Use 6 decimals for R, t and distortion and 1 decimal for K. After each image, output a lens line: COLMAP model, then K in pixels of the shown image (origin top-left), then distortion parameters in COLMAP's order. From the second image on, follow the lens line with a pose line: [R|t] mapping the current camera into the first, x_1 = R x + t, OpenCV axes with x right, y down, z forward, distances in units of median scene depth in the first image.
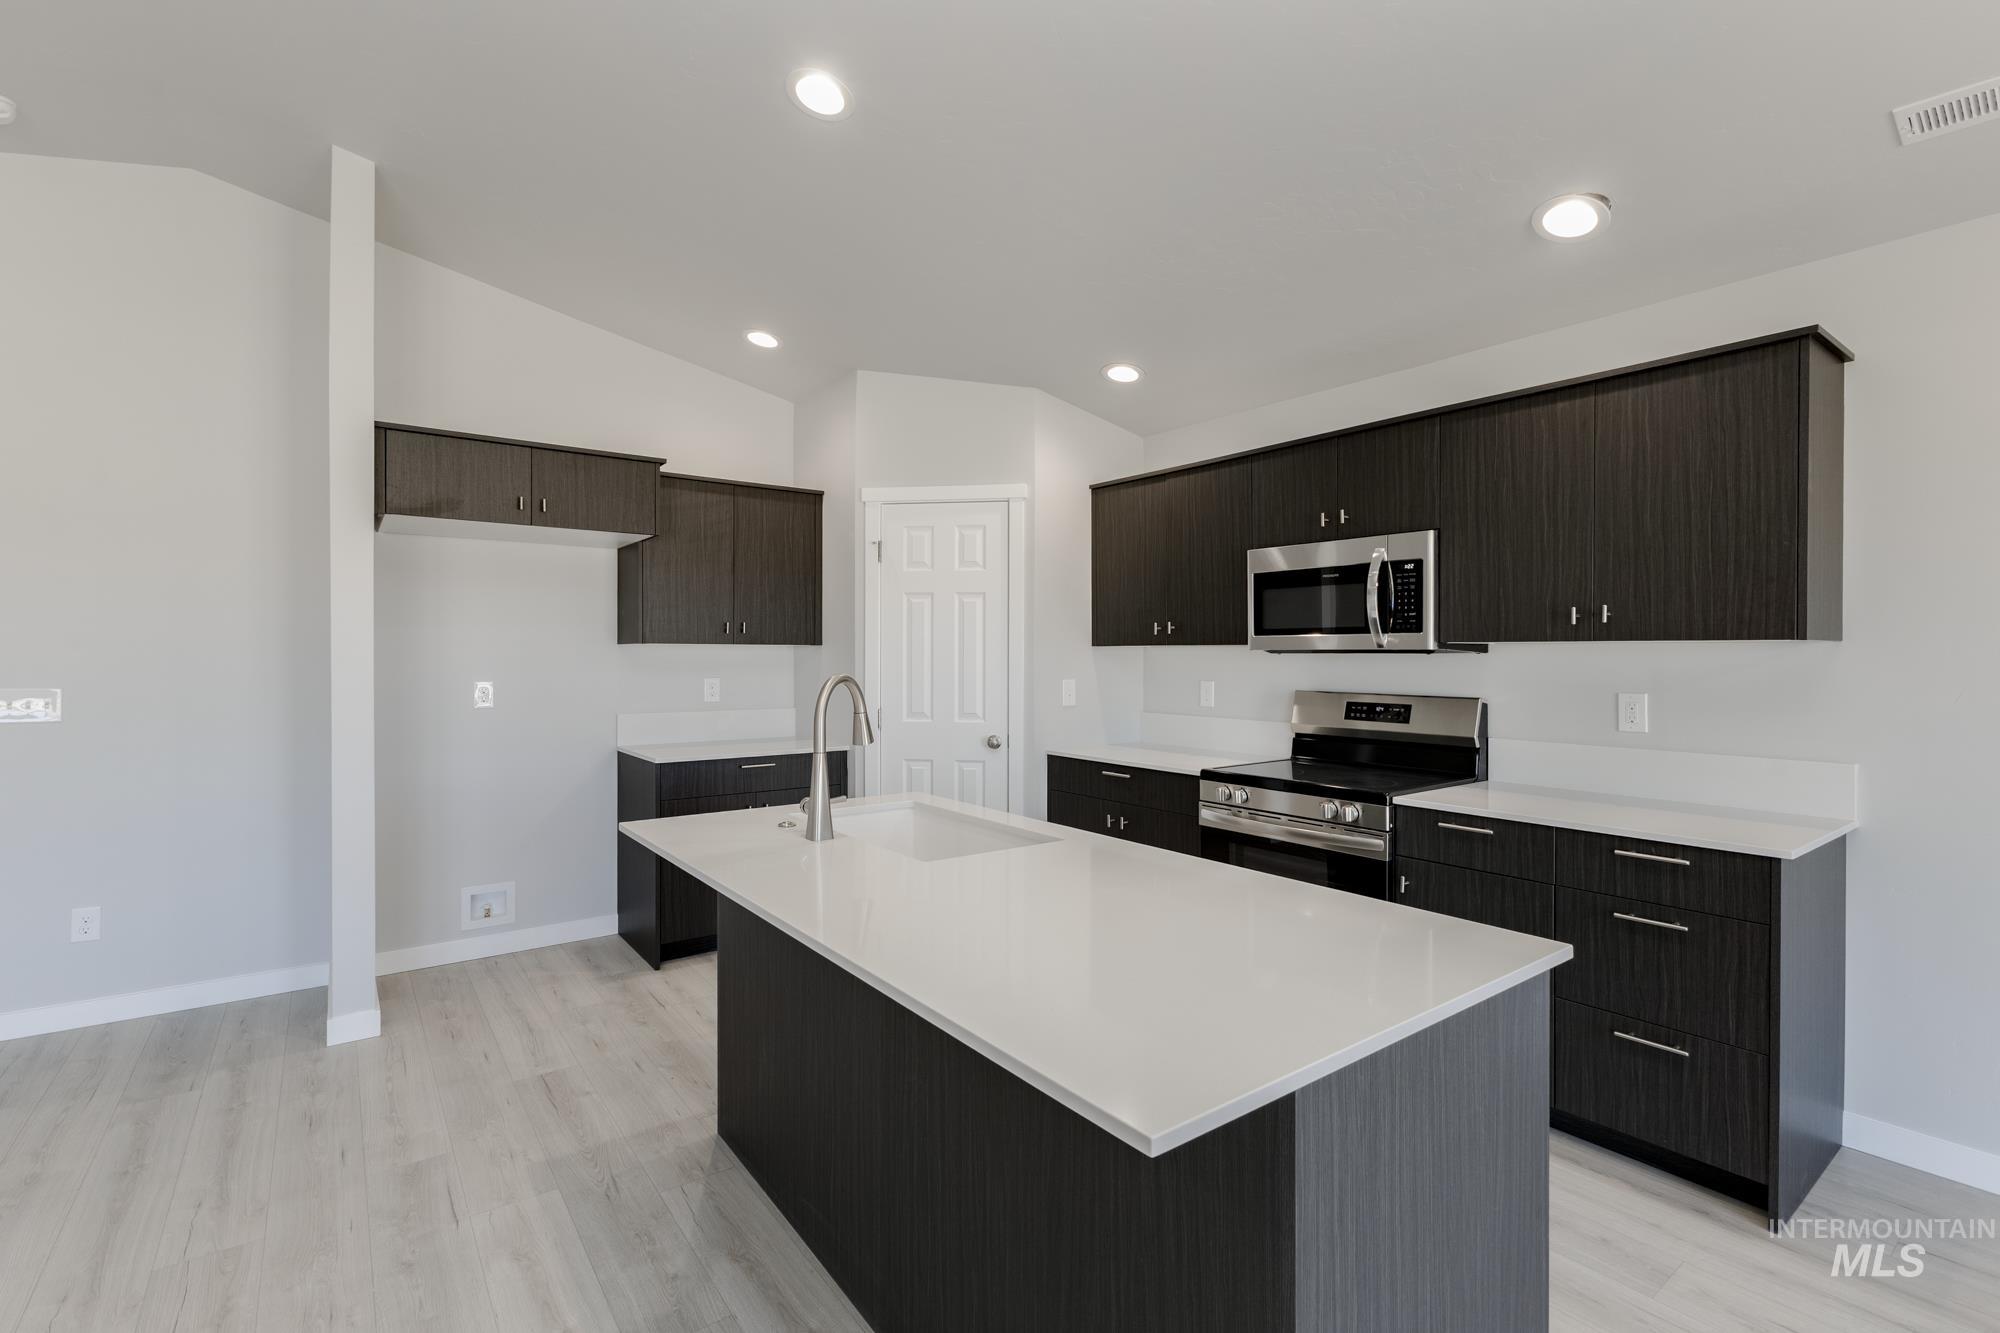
lens RADIAL K [[899.5, 0, 1011.2], [0, 899.5, 654.0], [0, 0, 1]] dist [0.003815, 0.000987]
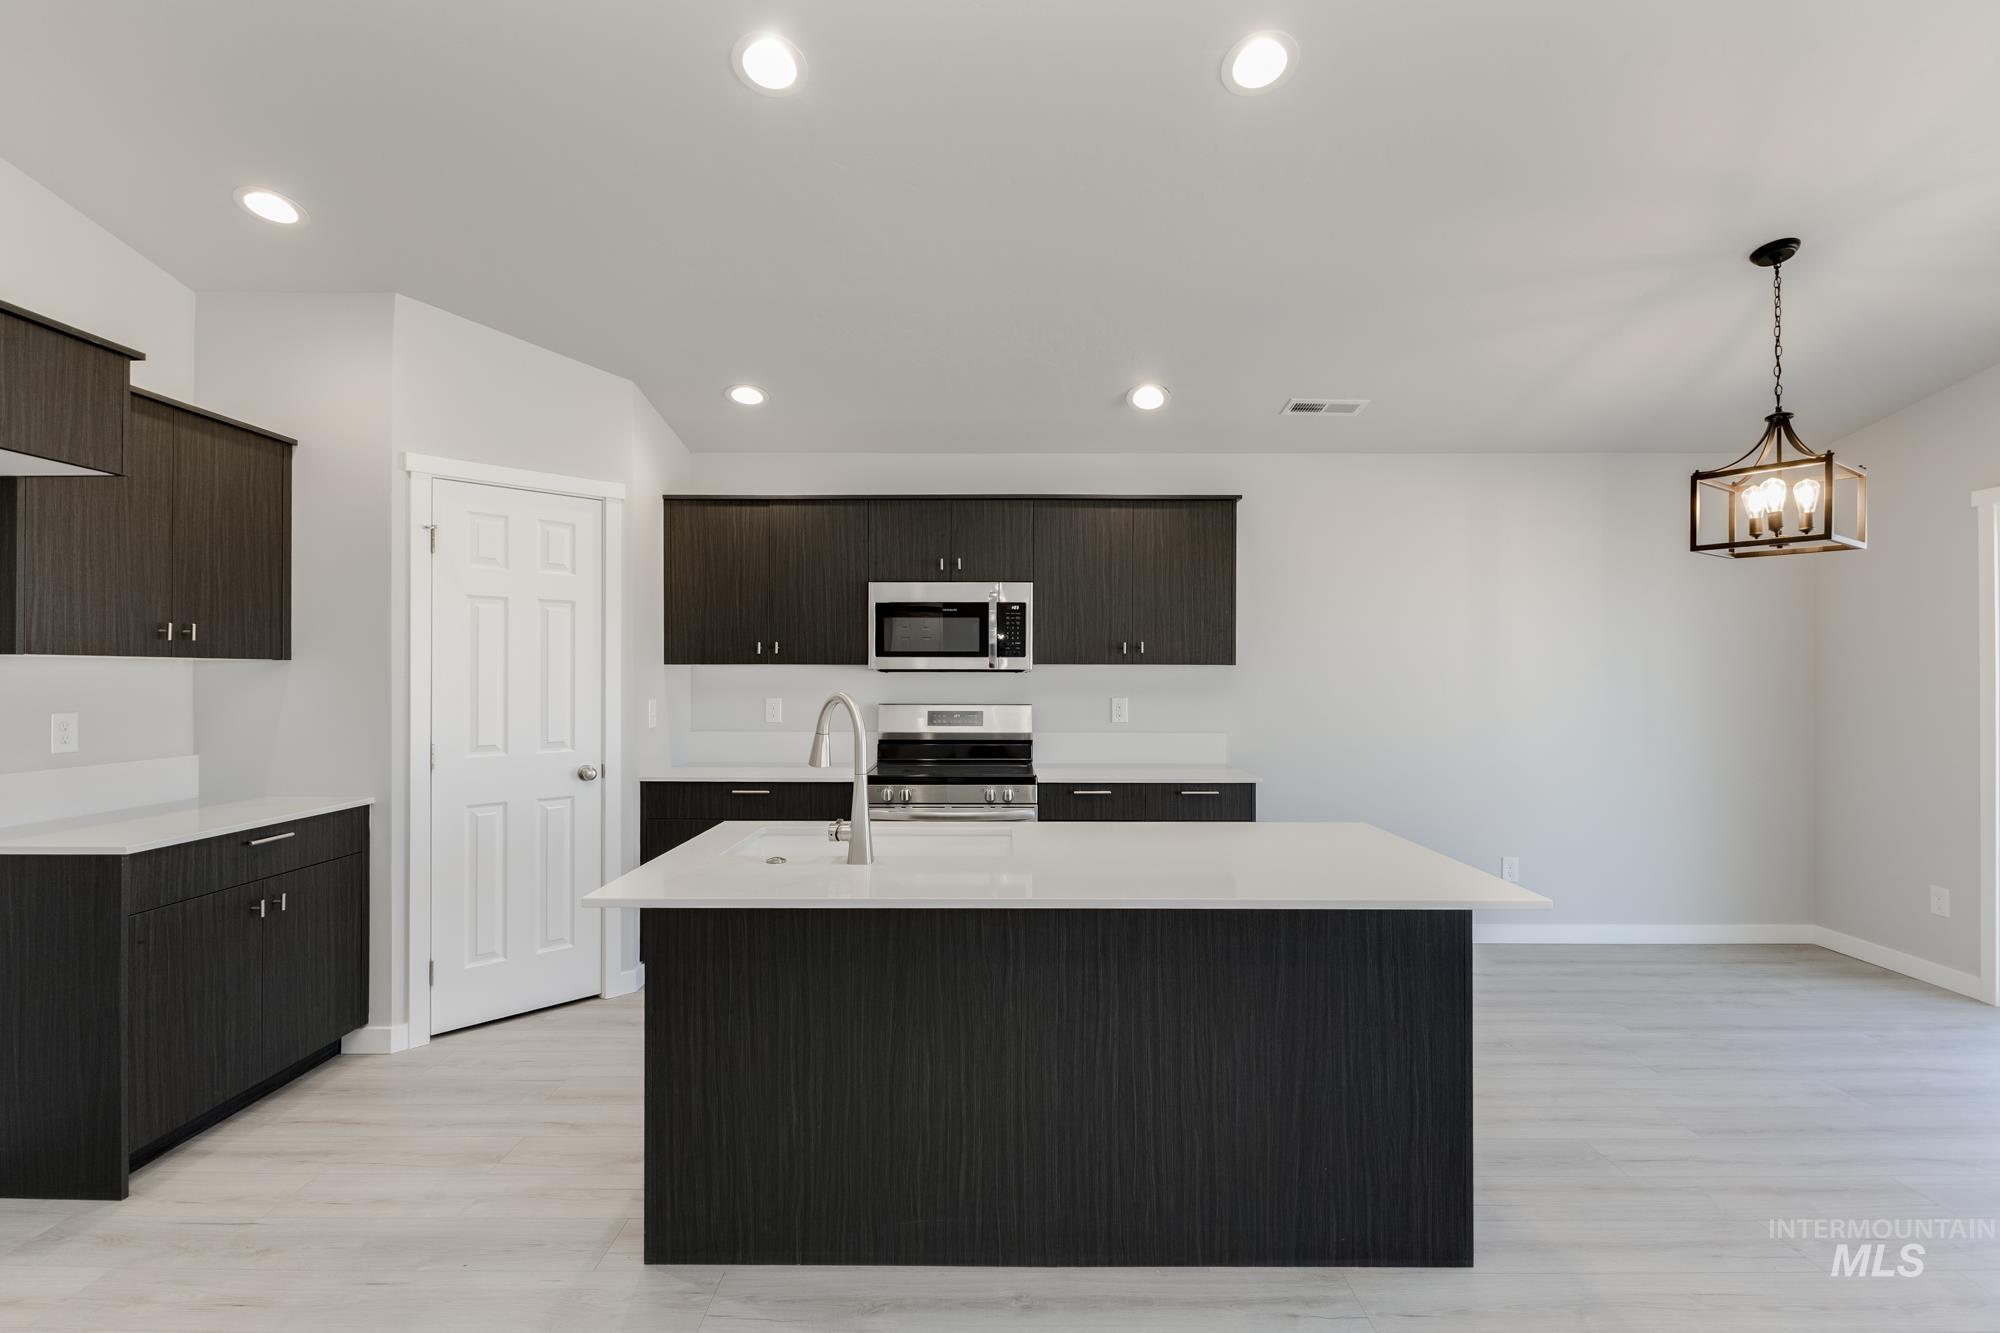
lens RADIAL K [[896.3, 0, 1000.0], [0, 896.3, 666.5], [0, 0, 1]] dist [-0.001571, -0.000530]
pose [[0.600321, 0.005420, 0.799741, -0.553080], [-0.000201, 0.999978, -0.006627, -0.000285], [-0.799759, 0.003818, 0.600309, 0.184325]]
